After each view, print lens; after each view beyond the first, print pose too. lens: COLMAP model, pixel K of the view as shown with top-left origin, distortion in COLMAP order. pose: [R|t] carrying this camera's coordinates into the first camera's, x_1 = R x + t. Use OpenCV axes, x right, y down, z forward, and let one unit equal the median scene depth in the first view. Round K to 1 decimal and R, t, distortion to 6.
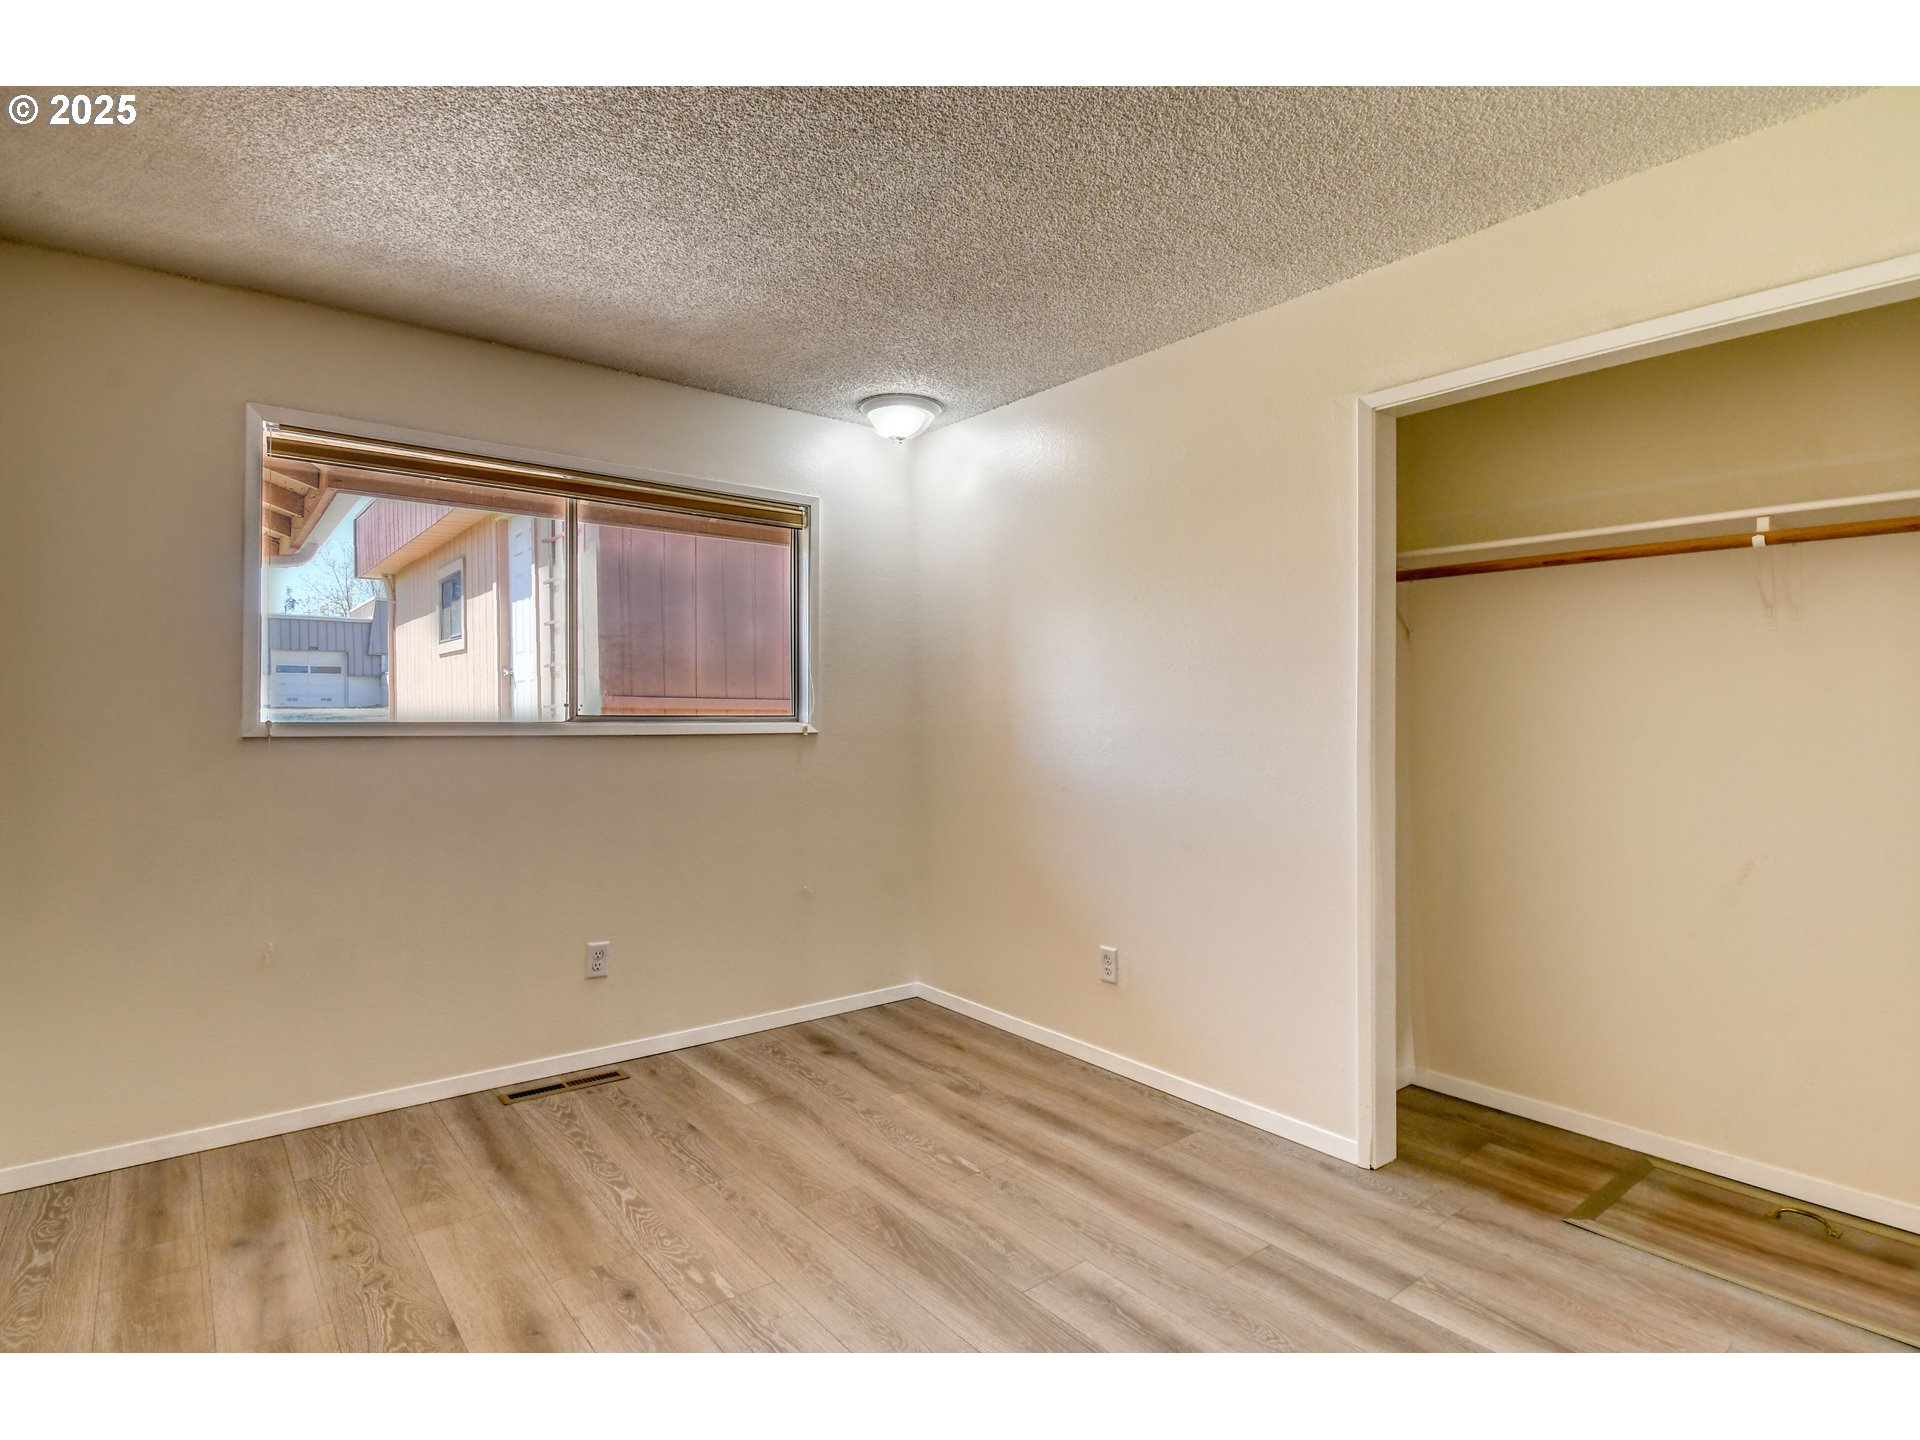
lens RADIAL K [[1000.3, 0, 960.0], [0, 1000.3, 720.0], [0, 0, 1]] dist [-0.002072, -0.000625]
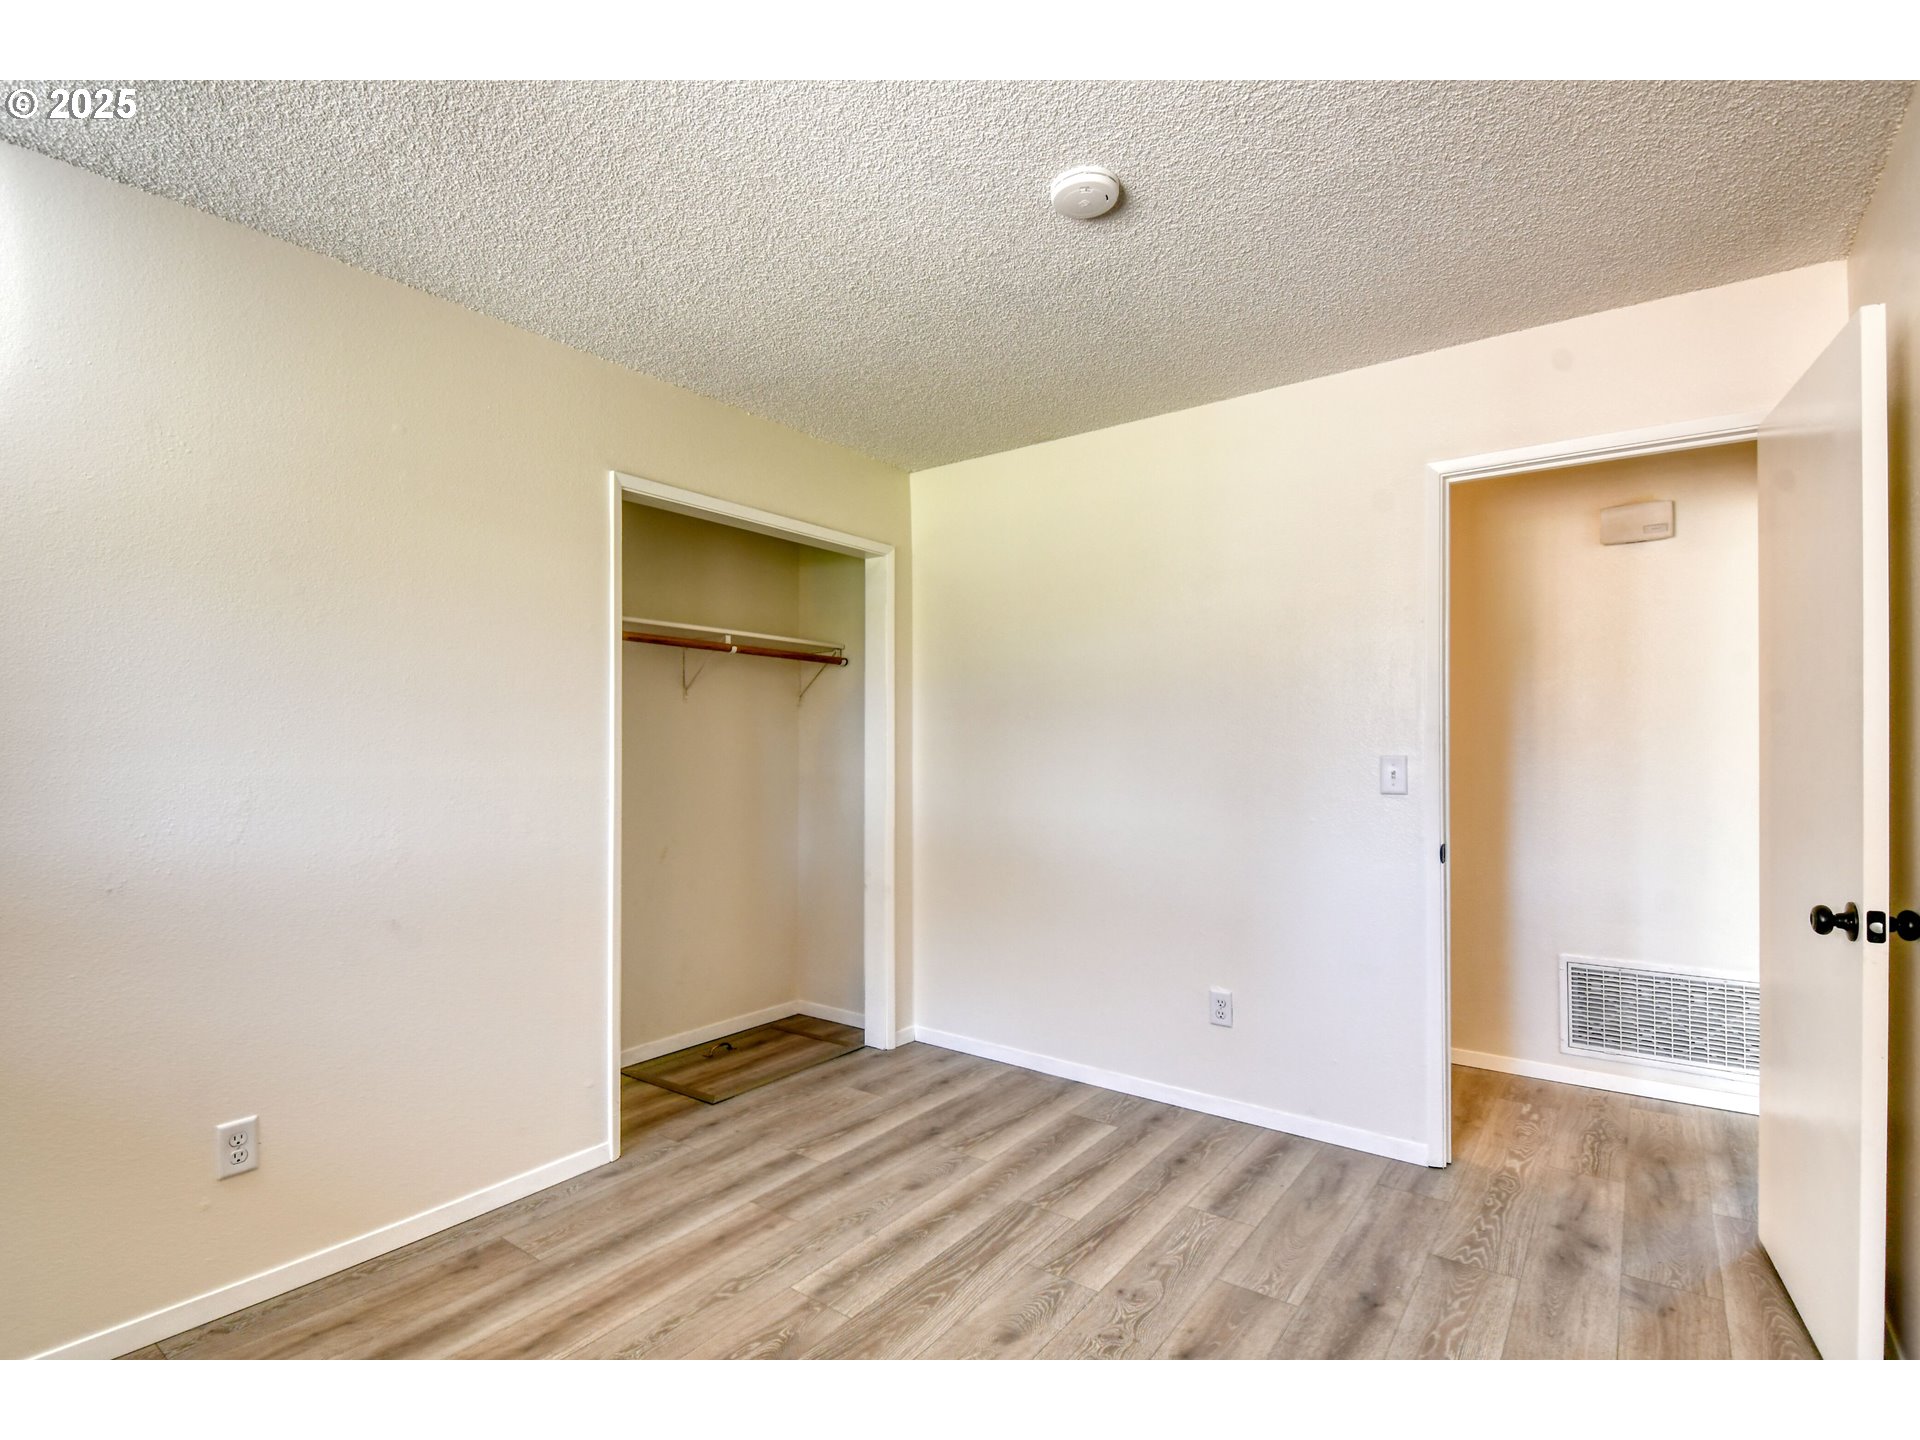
lens RADIAL K [[928.5, 0, 957.0], [0, 928.5, 739.3], [0, 0, 1]] dist [0.000132, -0.000383]
pose [[-0.256690, 0.006766, 0.966470, -0.751277], [0.019631, 0.999806, -0.001786, -0.015048], [-0.966294, 0.018515, -0.256773, 0.945730]]
